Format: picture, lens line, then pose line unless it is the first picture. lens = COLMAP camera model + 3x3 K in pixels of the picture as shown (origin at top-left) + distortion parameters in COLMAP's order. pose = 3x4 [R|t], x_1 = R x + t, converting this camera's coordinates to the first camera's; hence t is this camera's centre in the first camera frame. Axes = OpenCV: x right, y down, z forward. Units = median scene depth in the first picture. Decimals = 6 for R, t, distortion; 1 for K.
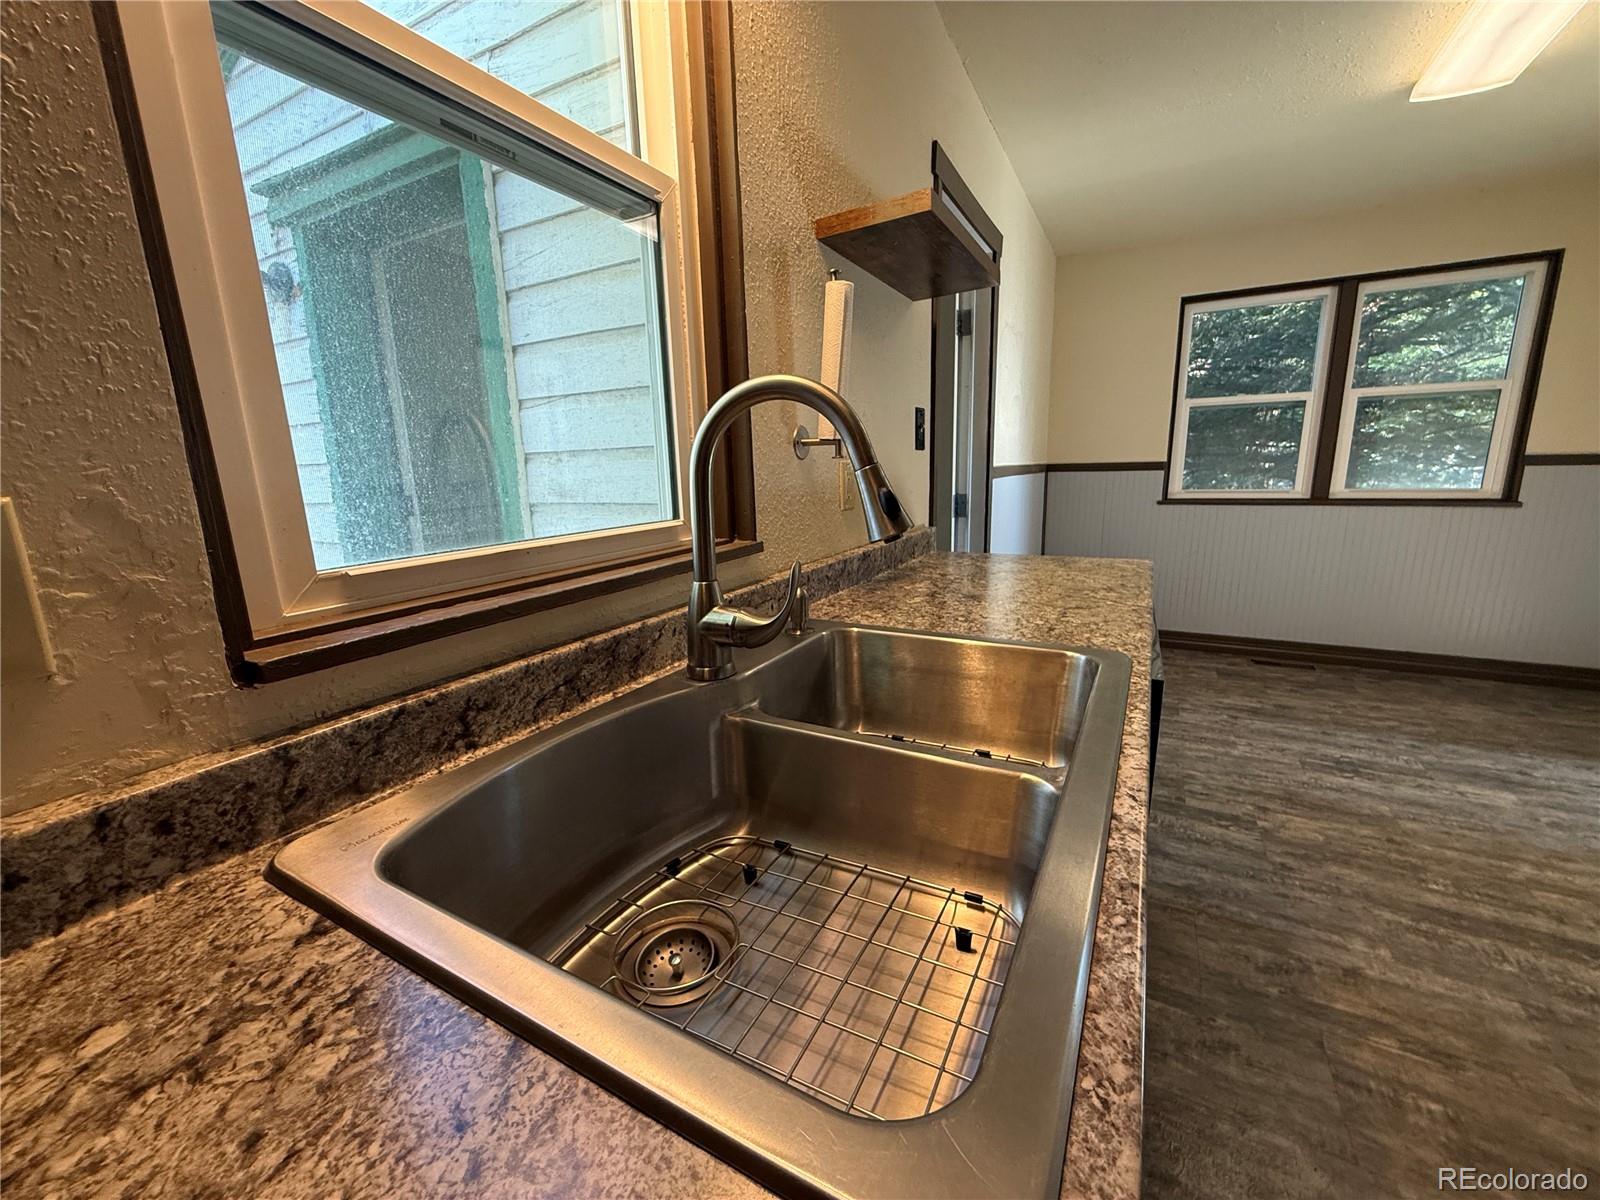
lens RADIAL K [[639.0, 0, 801.6], [0, 639.0, 588.3], [0, 0, 1]] dist [0.009630, -0.000256]
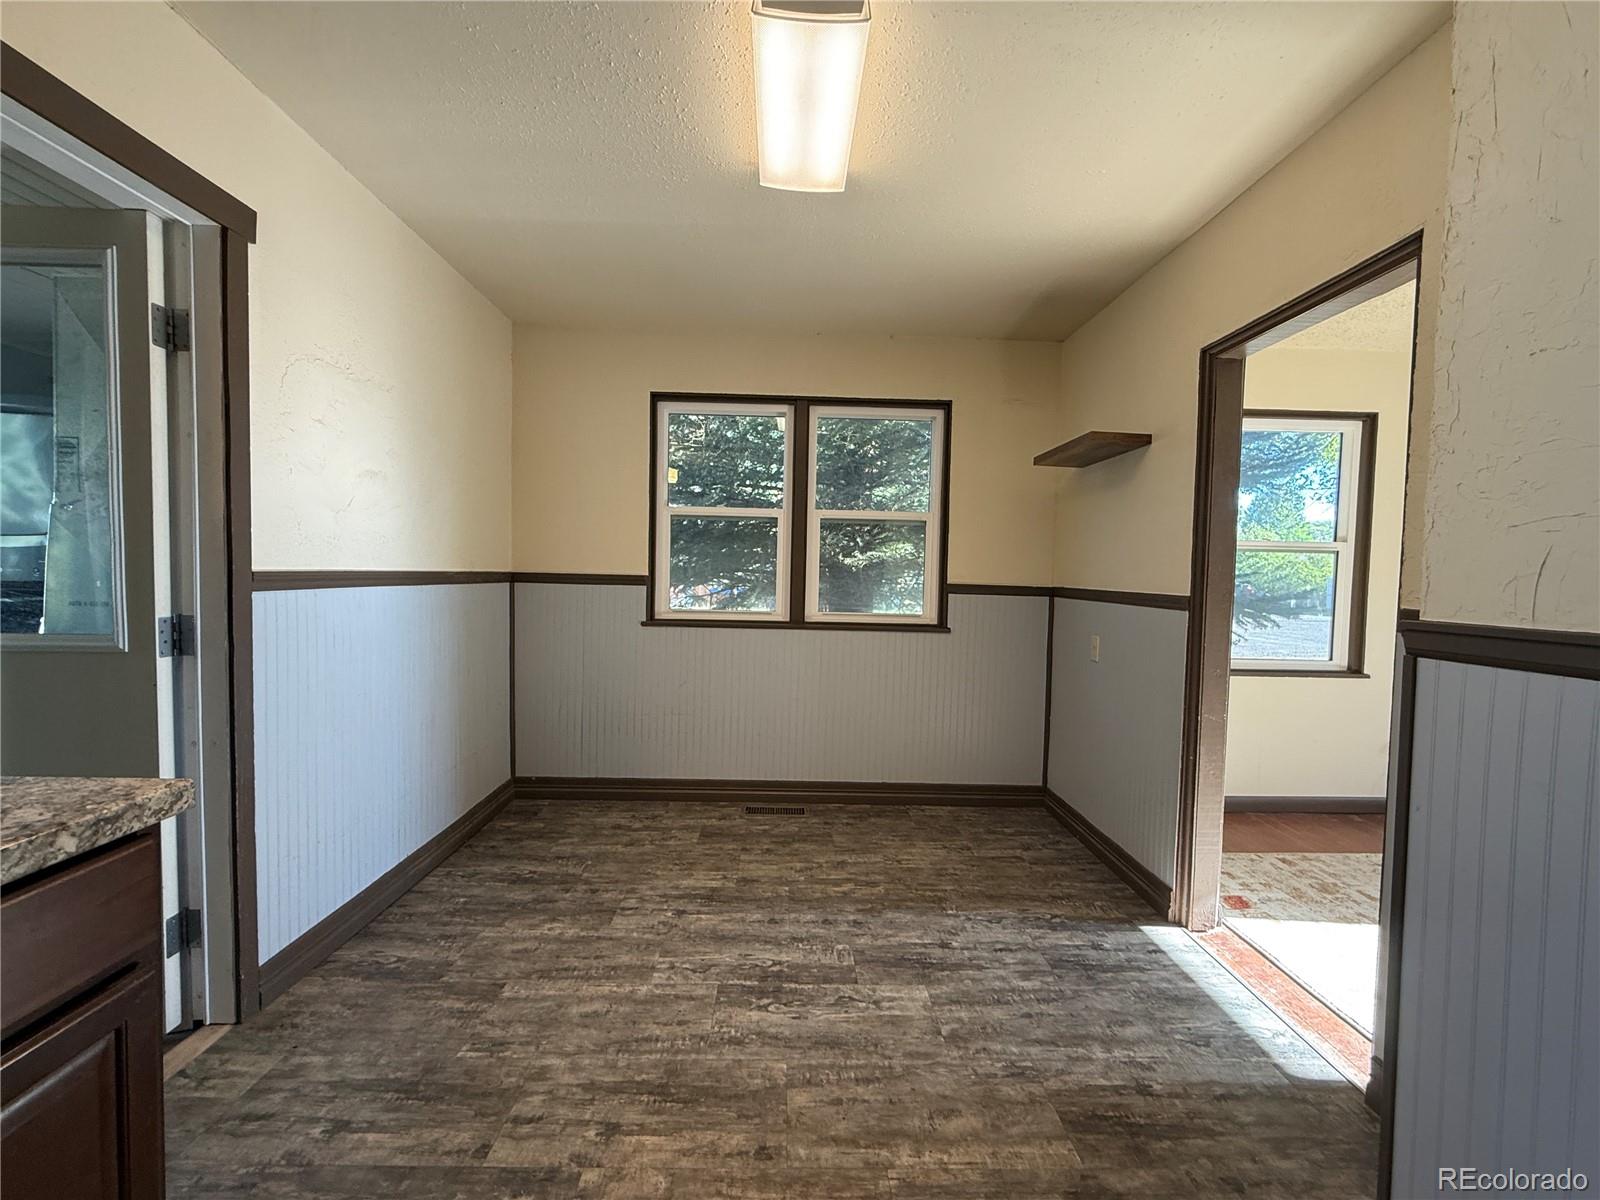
lens RADIAL K [[639.0, 0, 801.6], [0, 639.0, 588.3], [0, 0, 1]] dist [0.009630, -0.000256]
pose [[0.880025, 0.031094, 0.473909, 0.443026], [0.046558, 0.987400, -0.151240, -0.056334], [-0.472640, 0.155159, 0.867489, 0.226529]]
